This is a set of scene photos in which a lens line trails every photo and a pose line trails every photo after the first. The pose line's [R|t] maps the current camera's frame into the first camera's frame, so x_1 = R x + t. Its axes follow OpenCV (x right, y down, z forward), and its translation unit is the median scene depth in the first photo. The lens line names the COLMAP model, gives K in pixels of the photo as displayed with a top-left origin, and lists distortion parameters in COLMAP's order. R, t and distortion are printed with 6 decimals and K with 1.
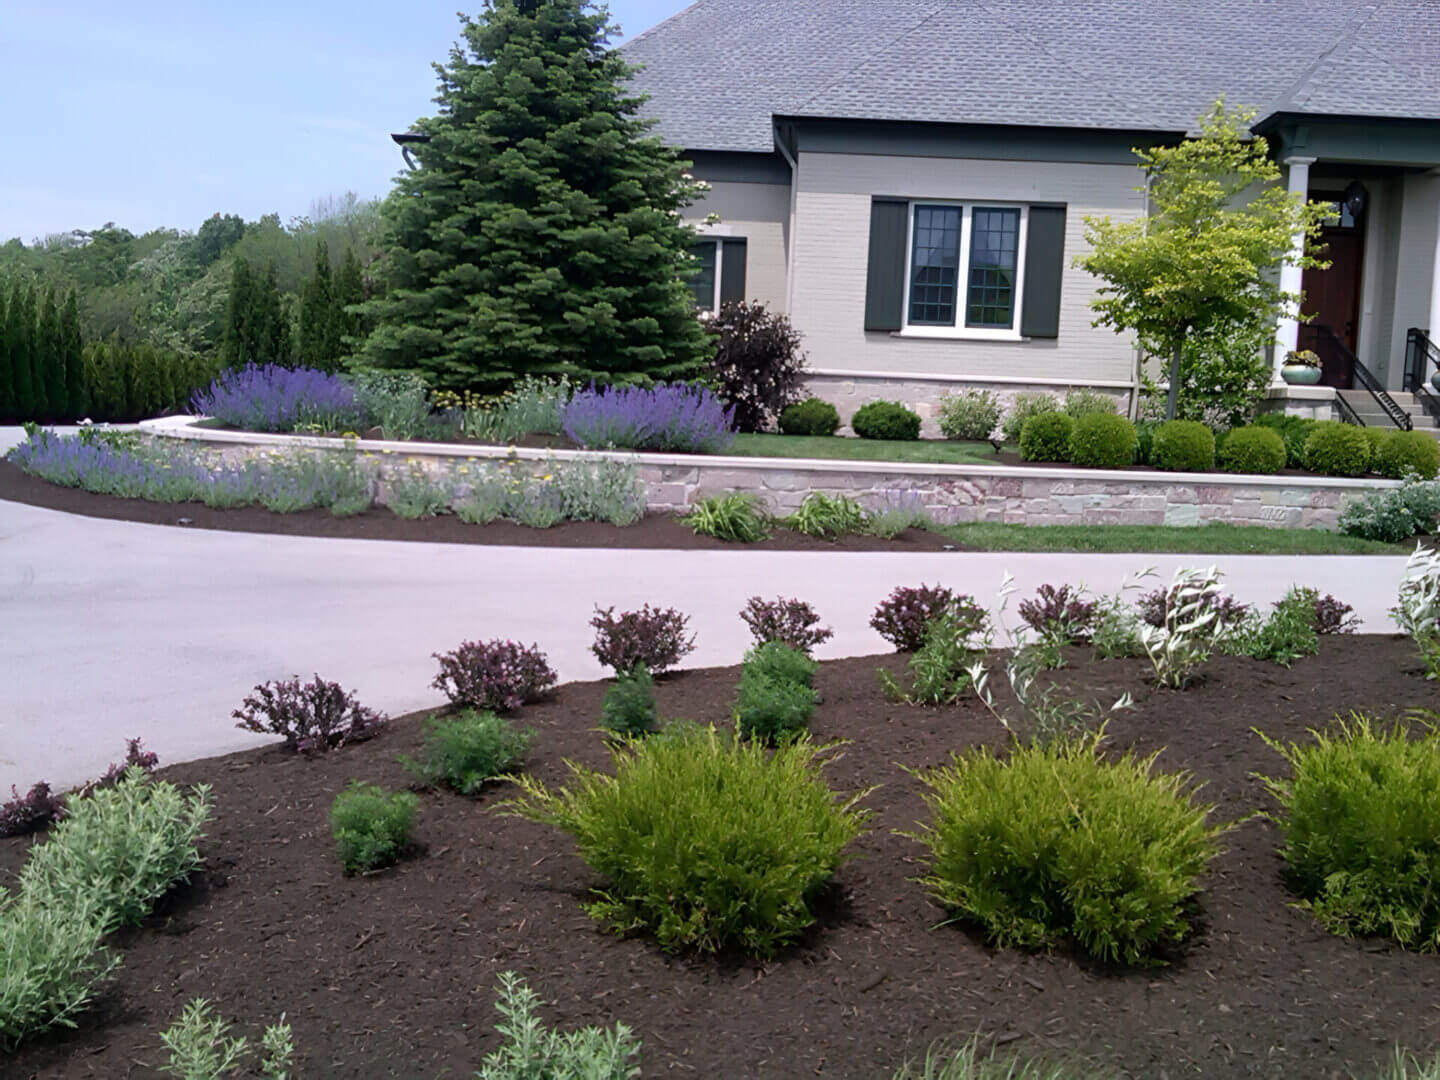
lens RADIAL K [[1456.6, 0, 726.8], [0, 1456.6, 535.0], [0, 0, 1]] dist [0.120609, -0.330998]
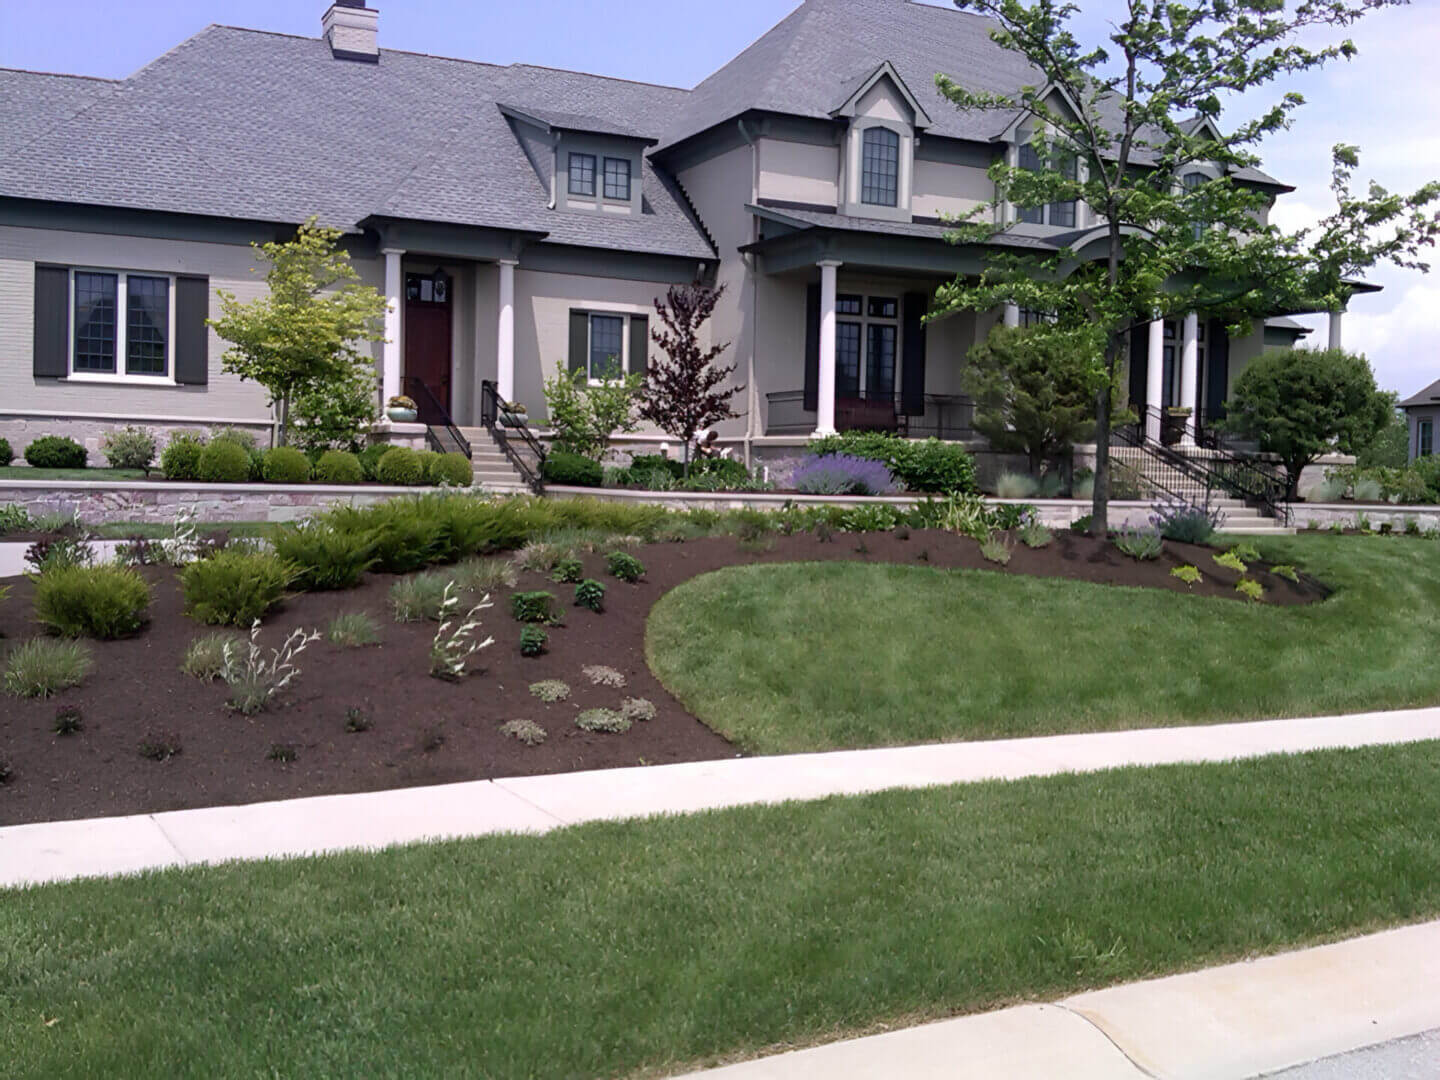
lens RADIAL K [[1456.6, 0, 726.8], [0, 1456.6, 535.0], [0, 0, 1]] dist [0.120609, -0.330998]
pose [[0.867673, -0.042936, 0.495277, -0.012624], [0.055220, 0.998422, -0.010185, 0.028883], [-0.494058, 0.036186, 0.868675, -0.285991]]
